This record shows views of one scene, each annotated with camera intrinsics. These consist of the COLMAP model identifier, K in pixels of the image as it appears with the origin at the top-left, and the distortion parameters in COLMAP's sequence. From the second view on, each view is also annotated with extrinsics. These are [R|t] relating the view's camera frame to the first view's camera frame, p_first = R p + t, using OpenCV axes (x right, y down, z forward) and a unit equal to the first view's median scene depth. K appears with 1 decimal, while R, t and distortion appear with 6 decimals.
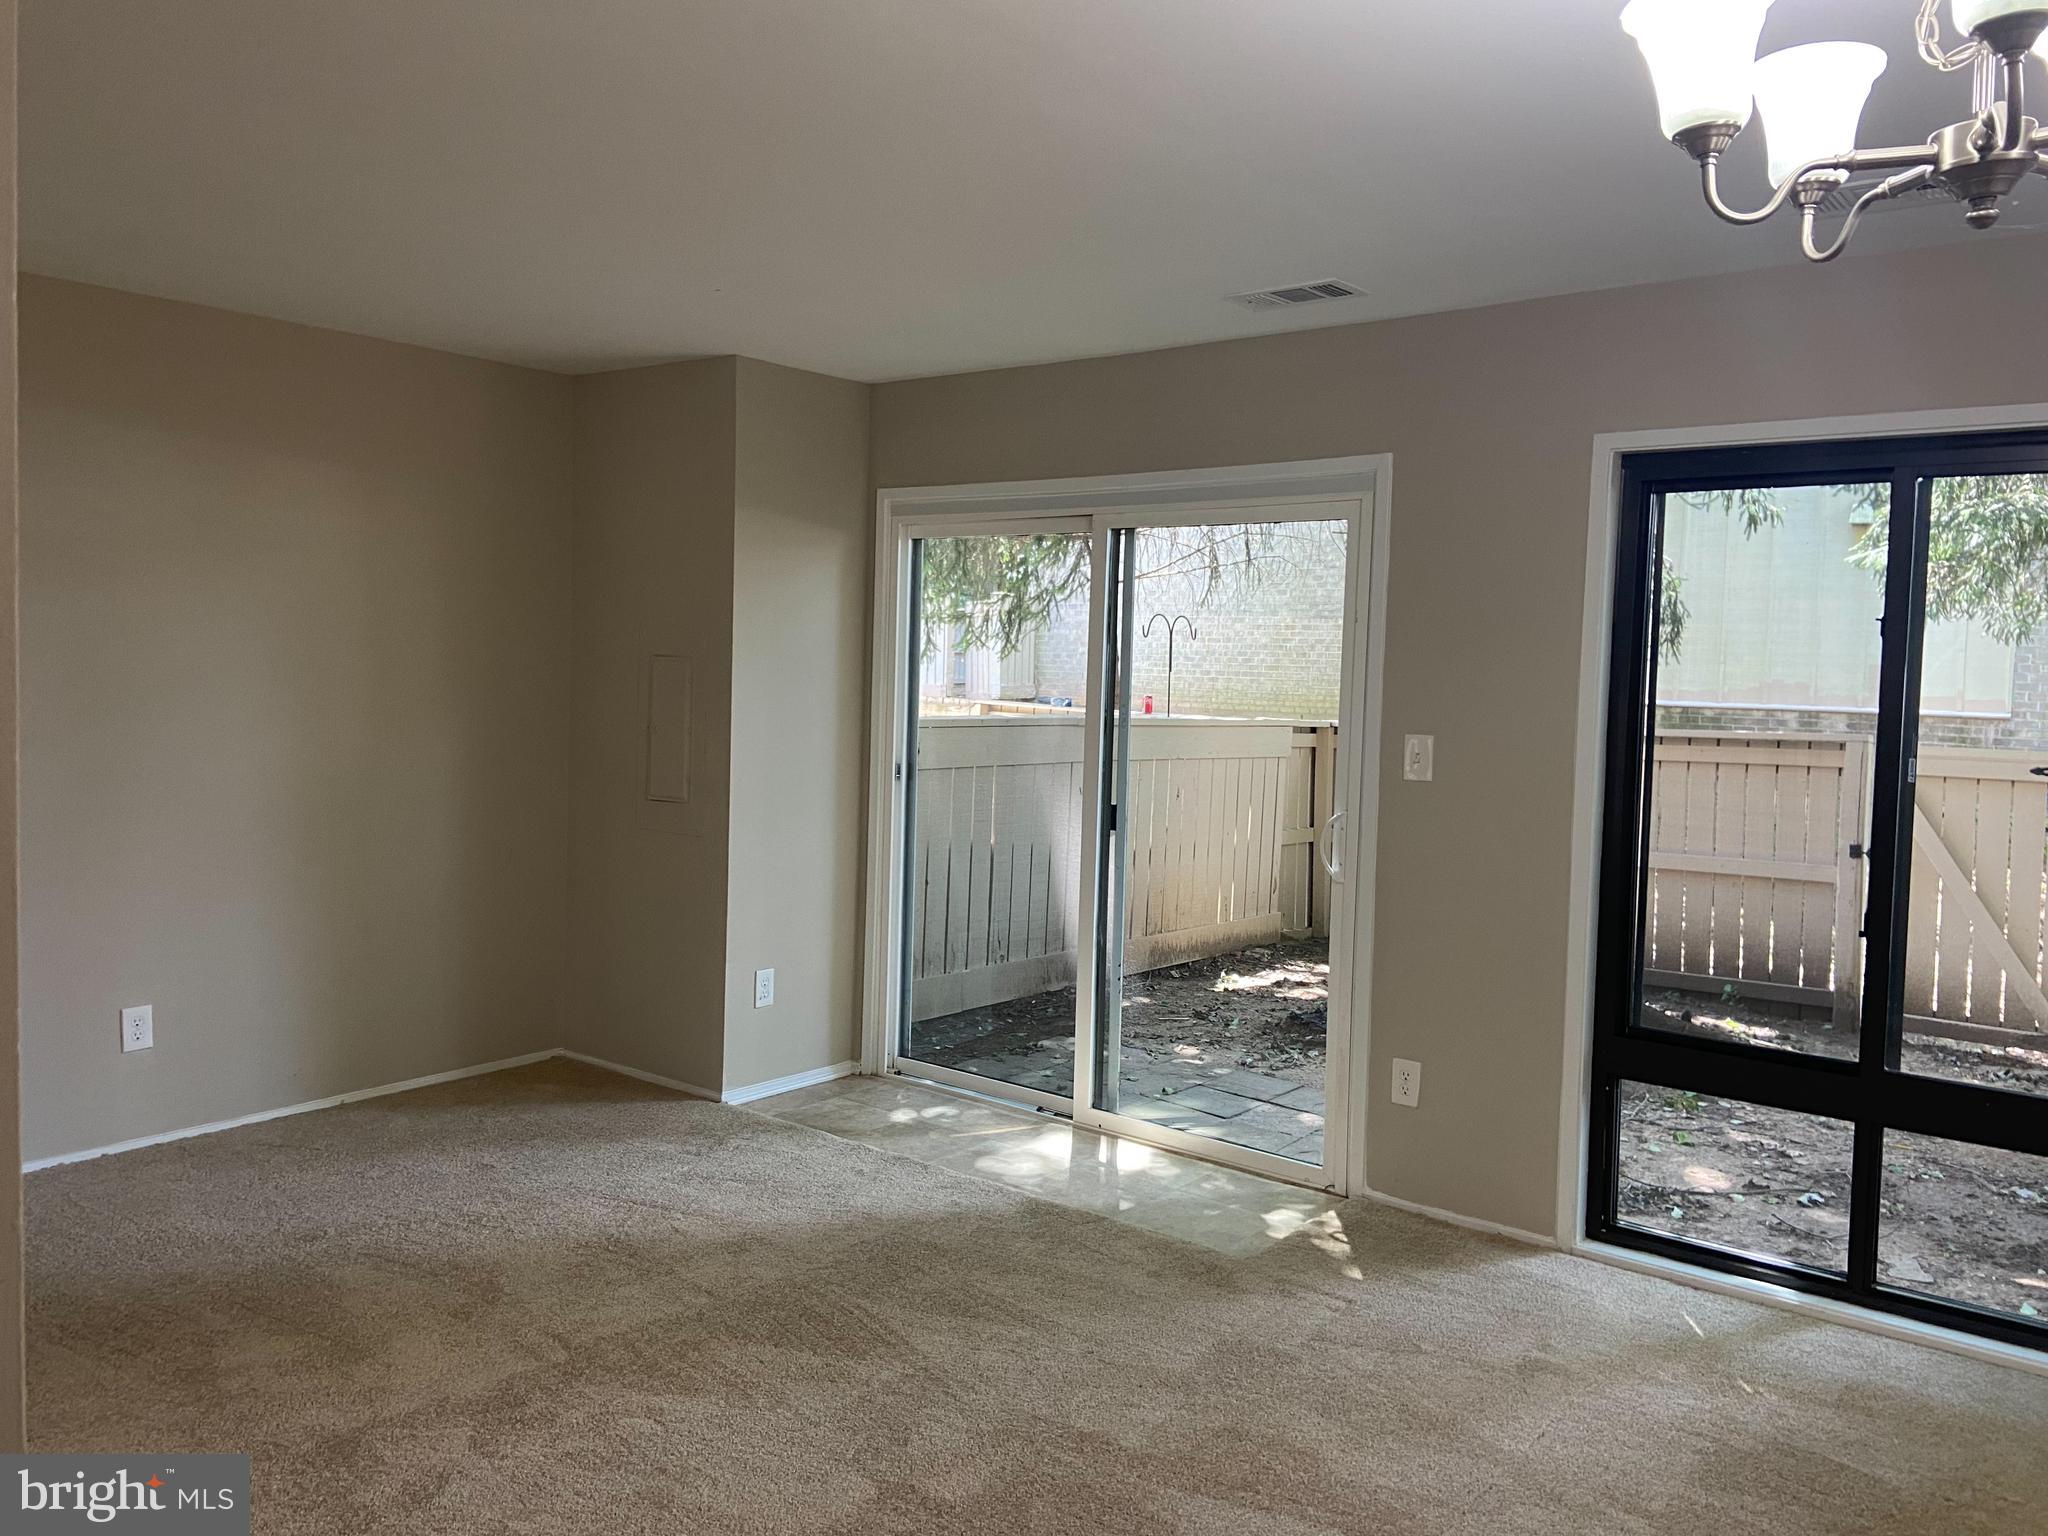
lens RADIAL K [[1520.1, 0, 979.1], [0, 1520.1, 711.5], [0, 0, 1]] dist [0.037477, -0.001553]
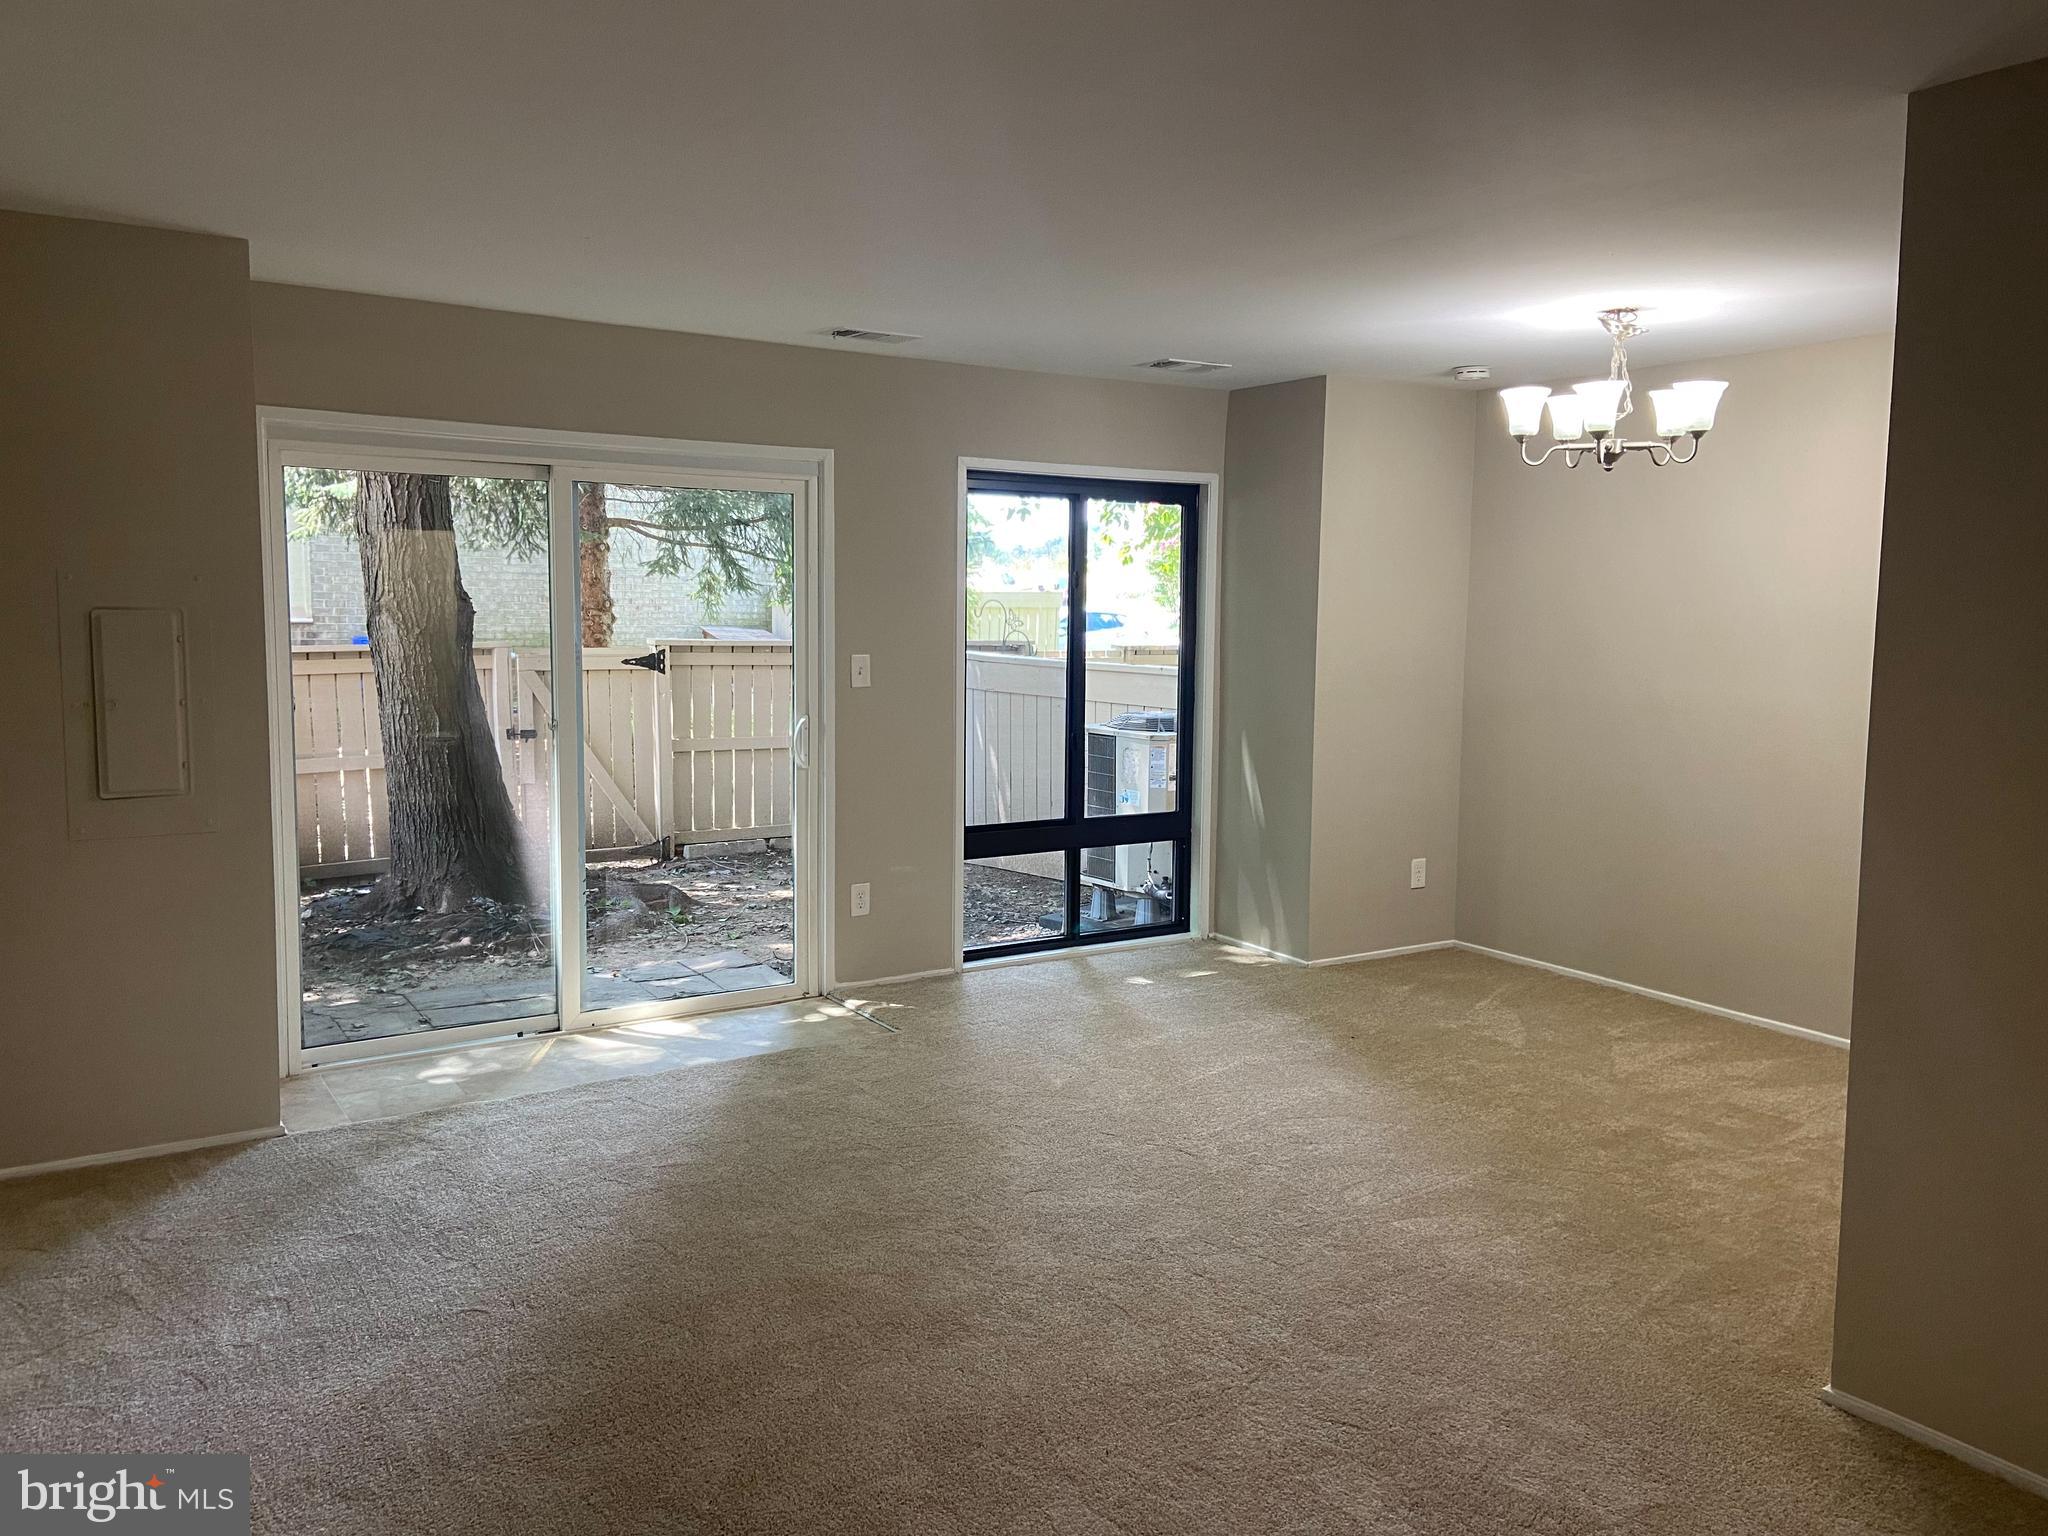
lens RADIAL K [[1550.0, 0, 1005.7], [0, 1550.0, 747.8], [0, 0, 1]] dist [0.101445, -0.117879]
pose [[0.322021, -0.112580, 0.940015, -0.872780], [0.030613, 0.993624, 0.108513, -0.042783], [-0.946238, -0.006167, 0.323414, 0.347642]]
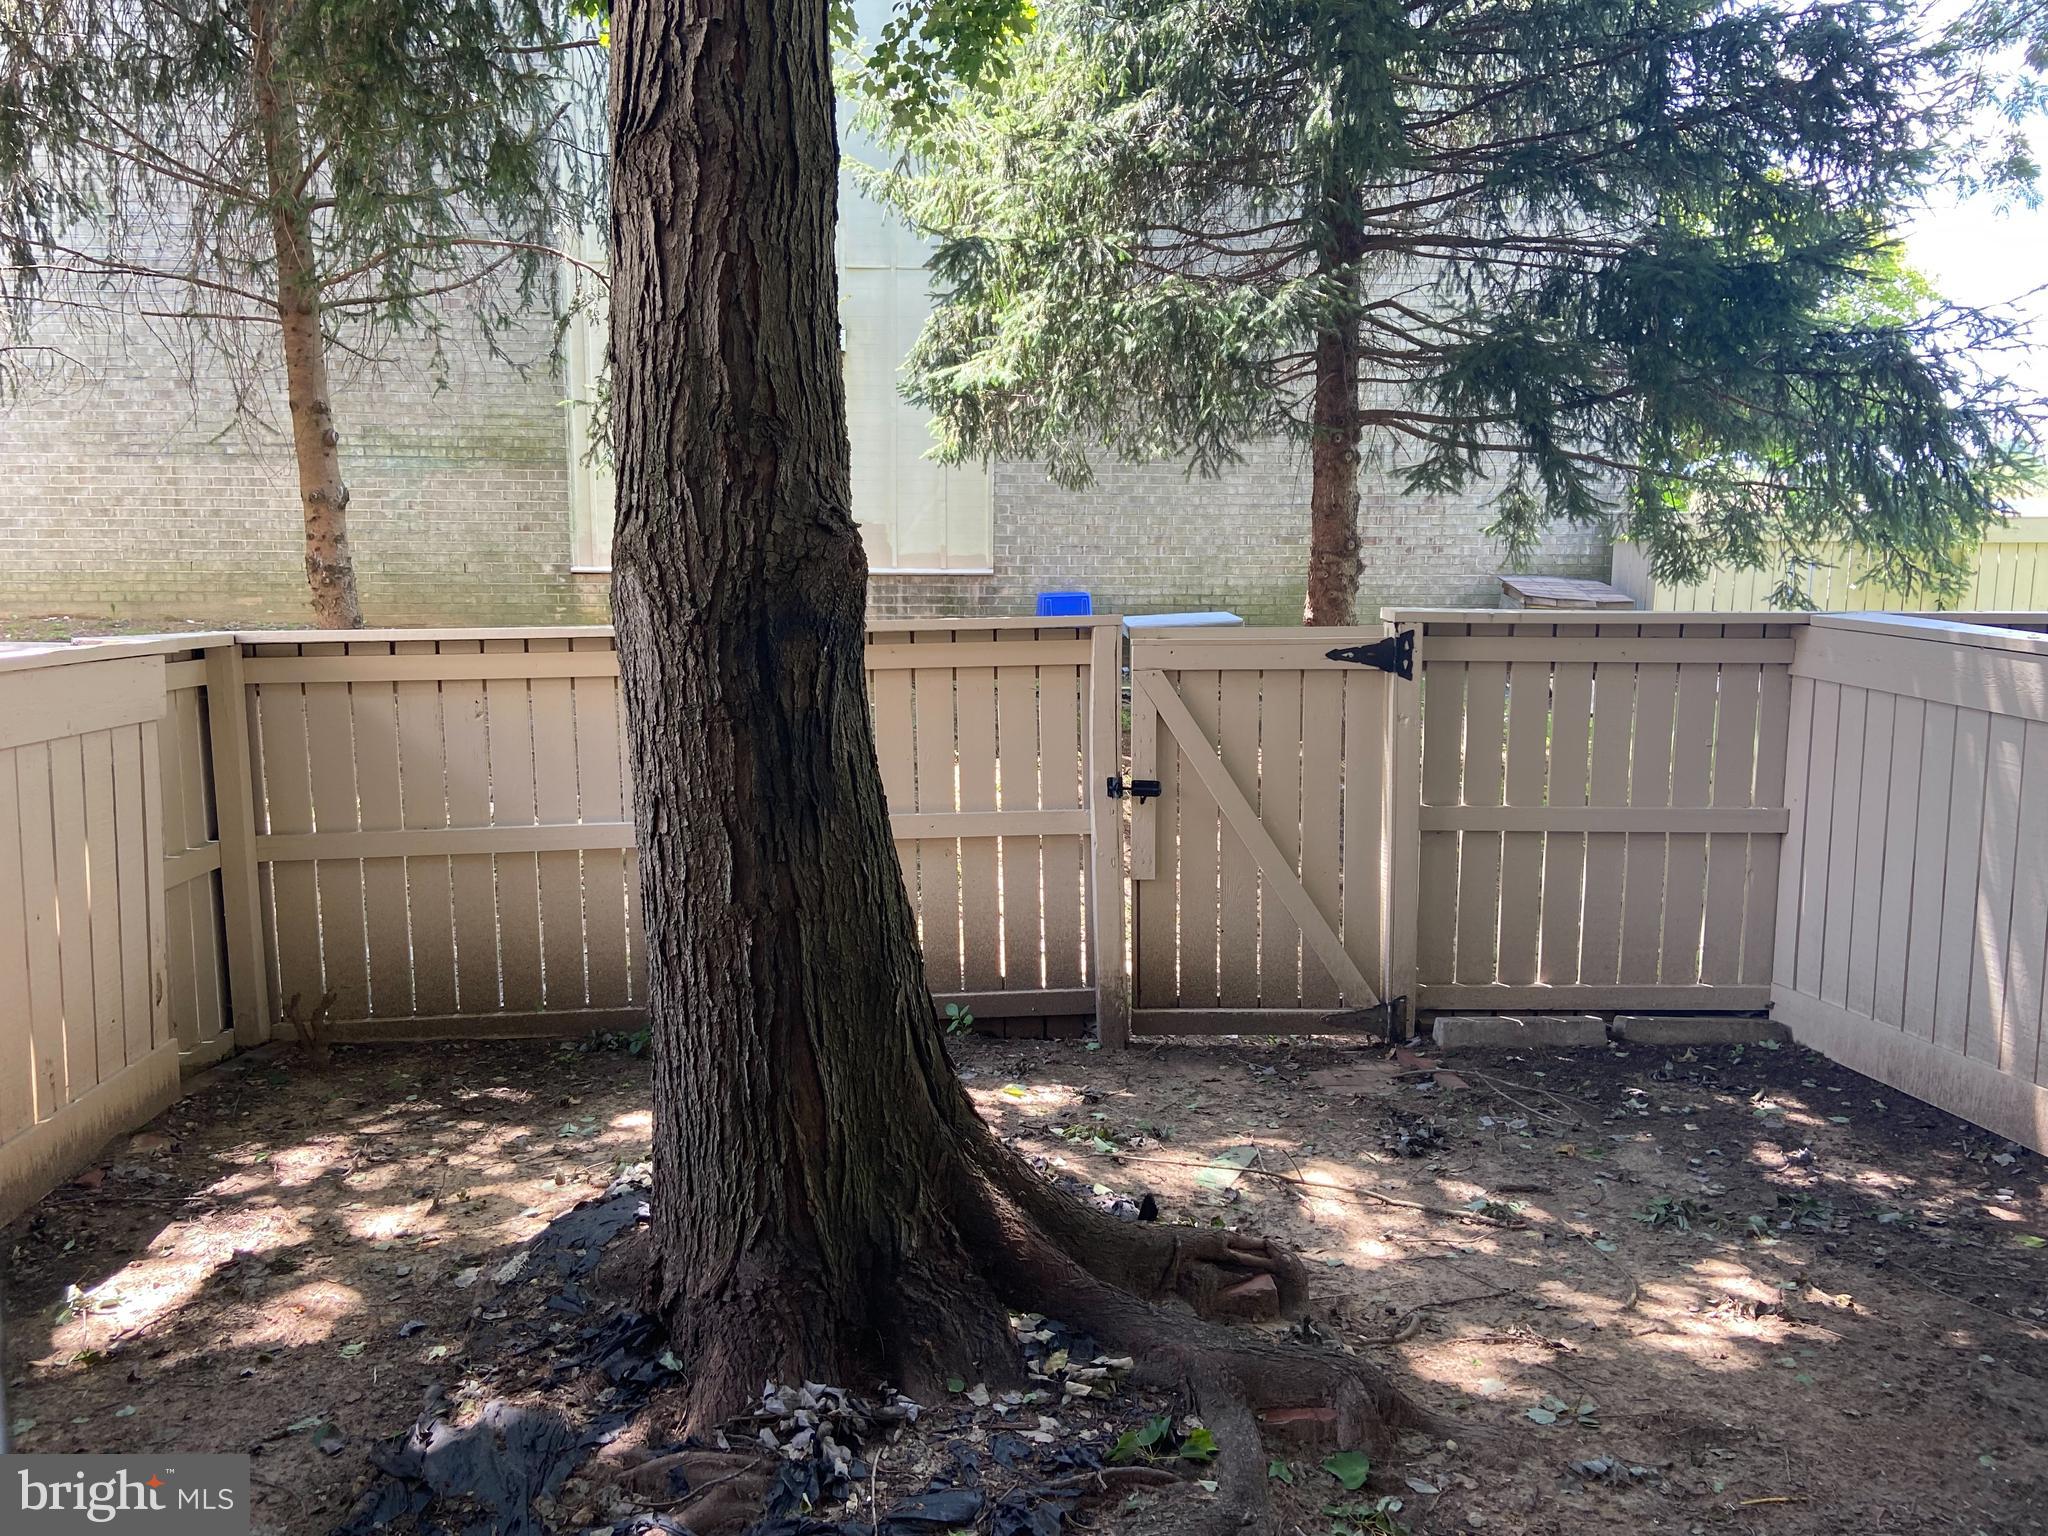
lens RADIAL K [[1550.0, 0, 1005.7], [0, 1550.0, 747.8], [0, 0, 1]] dist [0.101445, -0.117879]
pose [[0.737584, -0.114314, 0.665509, 0.135841], [0.040928, 0.991323, 0.124918, -0.024360], [-0.674014, -0.064900, 0.735862, 0.912148]]
